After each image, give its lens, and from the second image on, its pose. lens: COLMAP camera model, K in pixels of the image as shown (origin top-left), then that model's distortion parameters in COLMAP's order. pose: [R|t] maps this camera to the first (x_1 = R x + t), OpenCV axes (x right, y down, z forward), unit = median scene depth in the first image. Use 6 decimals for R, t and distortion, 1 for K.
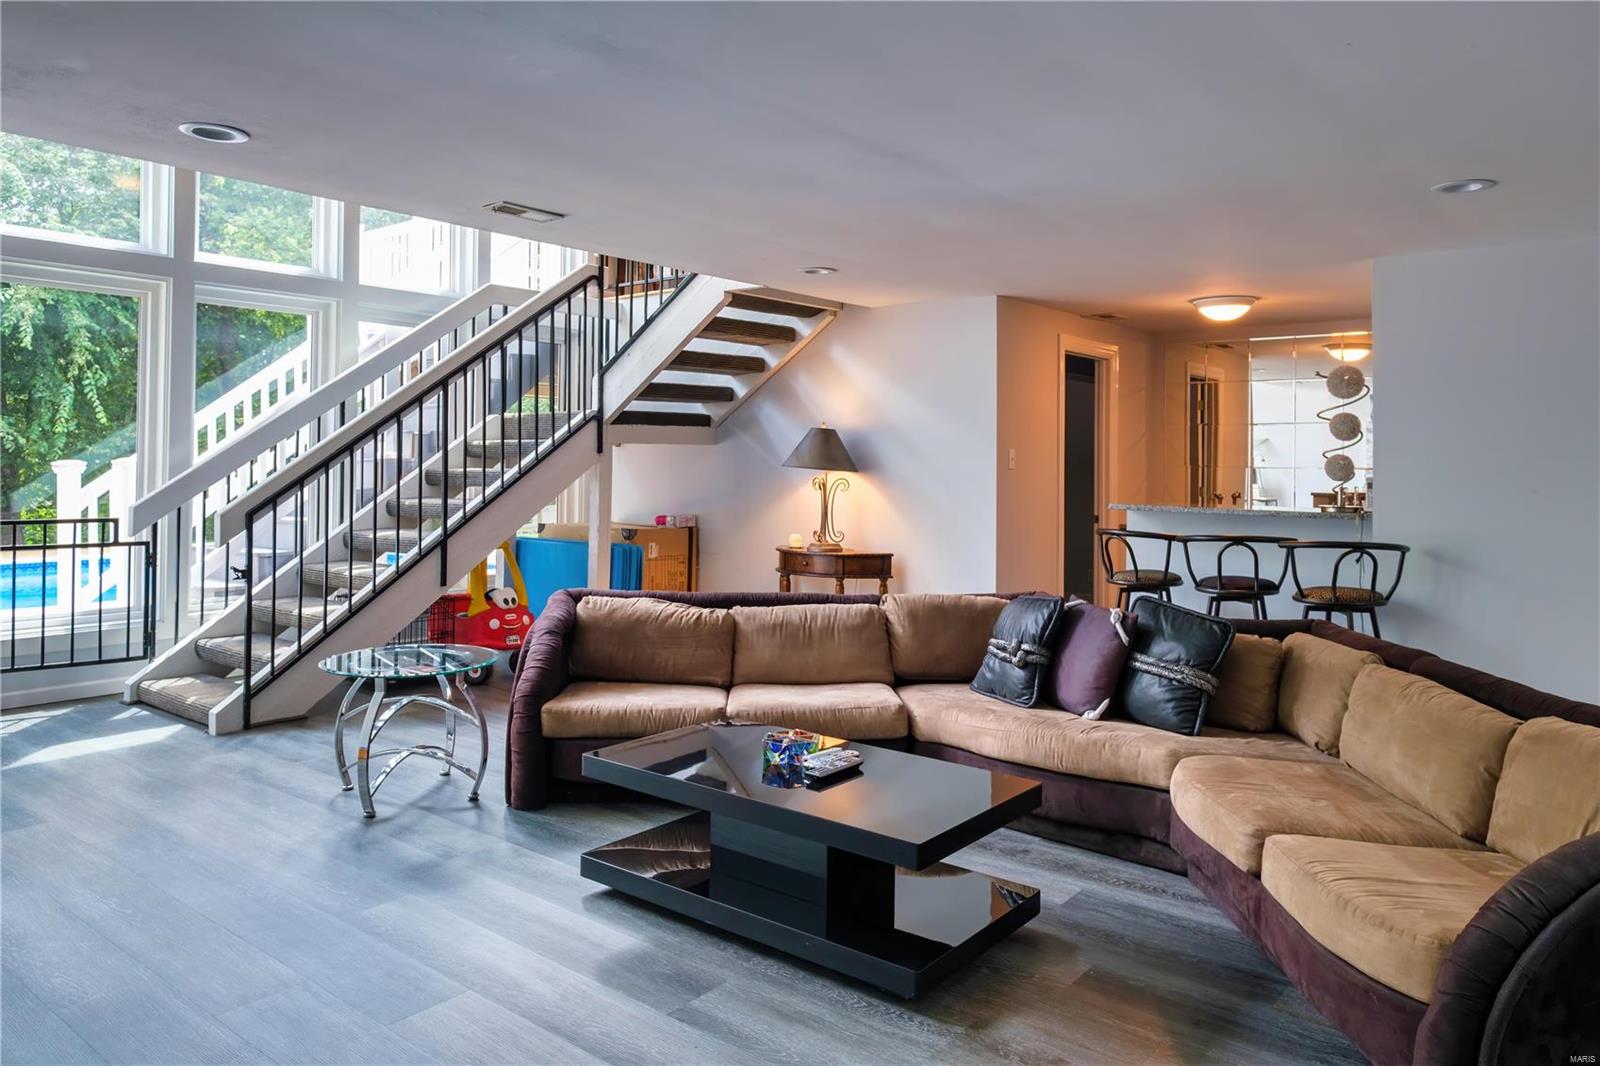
lens RADIAL K [[1089.6, 0, 800.1], [0, 1089.6, 451.5], [0, 0, 1]] dist [-0.001374, -0.000140]
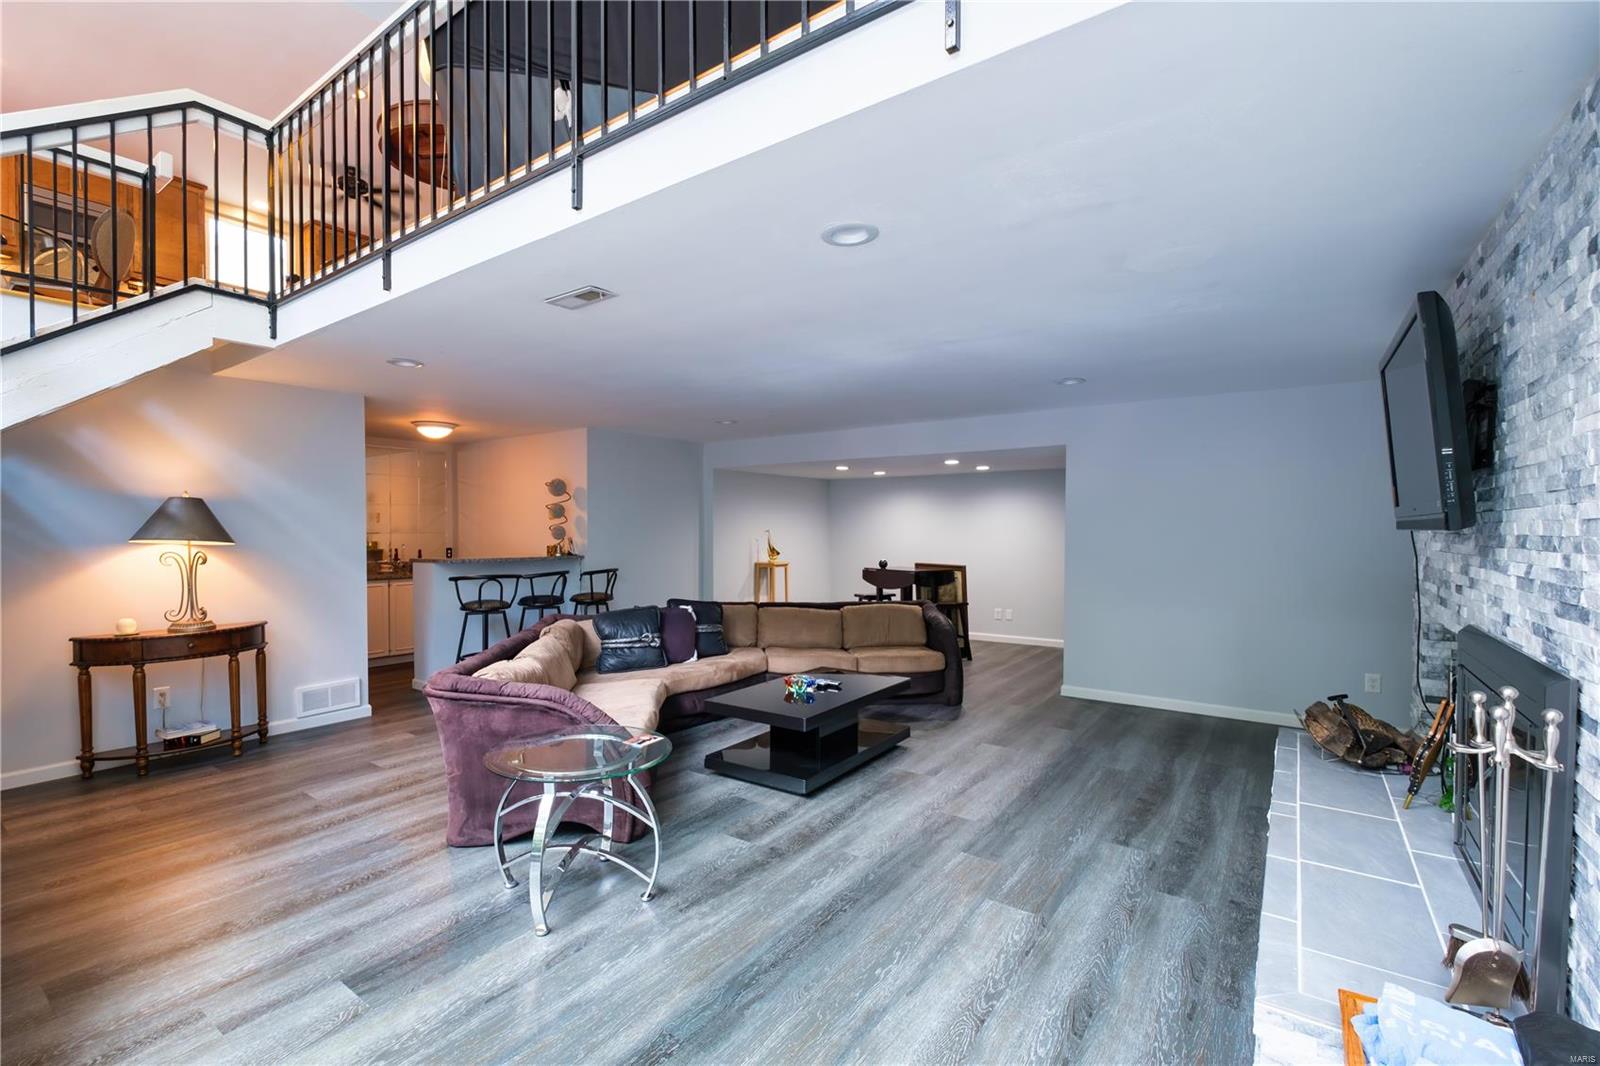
lens RADIAL K [[710.9, 0, 800.0], [0, 710.9, 533.0], [0, 0, 1]] dist [-0.000120, -0.000623]
pose [[-0.056601, -0.013068, 0.998311, -0.741366], [-0.007599, 0.999891, 0.012658, -0.002543], [-0.998368, -0.006870, -0.056694, 0.643869]]
